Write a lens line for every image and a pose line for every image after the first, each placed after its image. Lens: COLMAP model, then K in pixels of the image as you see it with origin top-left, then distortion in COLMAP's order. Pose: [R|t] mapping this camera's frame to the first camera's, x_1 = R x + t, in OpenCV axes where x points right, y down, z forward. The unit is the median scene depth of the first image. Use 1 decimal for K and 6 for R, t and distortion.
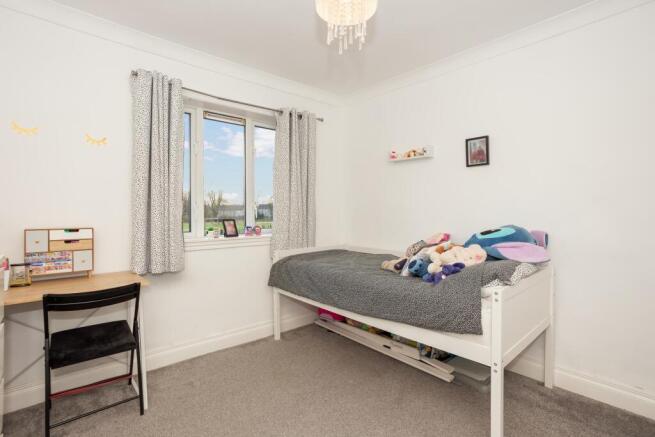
lens RADIAL K [[317.6, 0, 328.5], [0, 317.6, 213.4], [0, 0, 1]] dist [-0.028226, 0.012794]
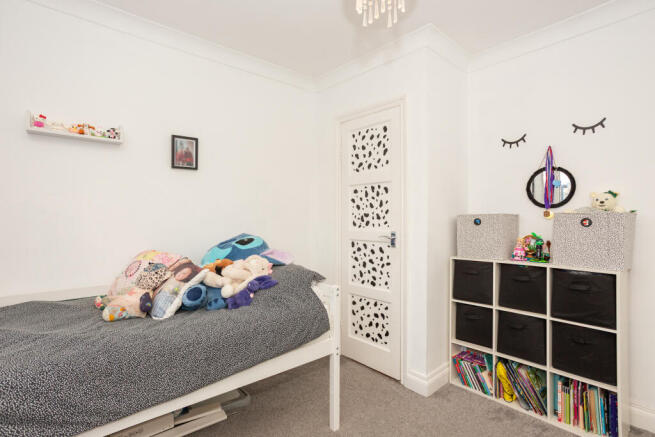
lens RADIAL K [[321.4, 0, 330.4], [0, 321.4, 219.3], [0, 0, 1]] dist [-0.006842, 0.000276]
pose [[0.032447, -0.004787, 0.999462, -0.404752], [0.006546, 0.999968, 0.004577, -0.012956], [-0.999452, 0.006394, 0.032477, 0.565558]]
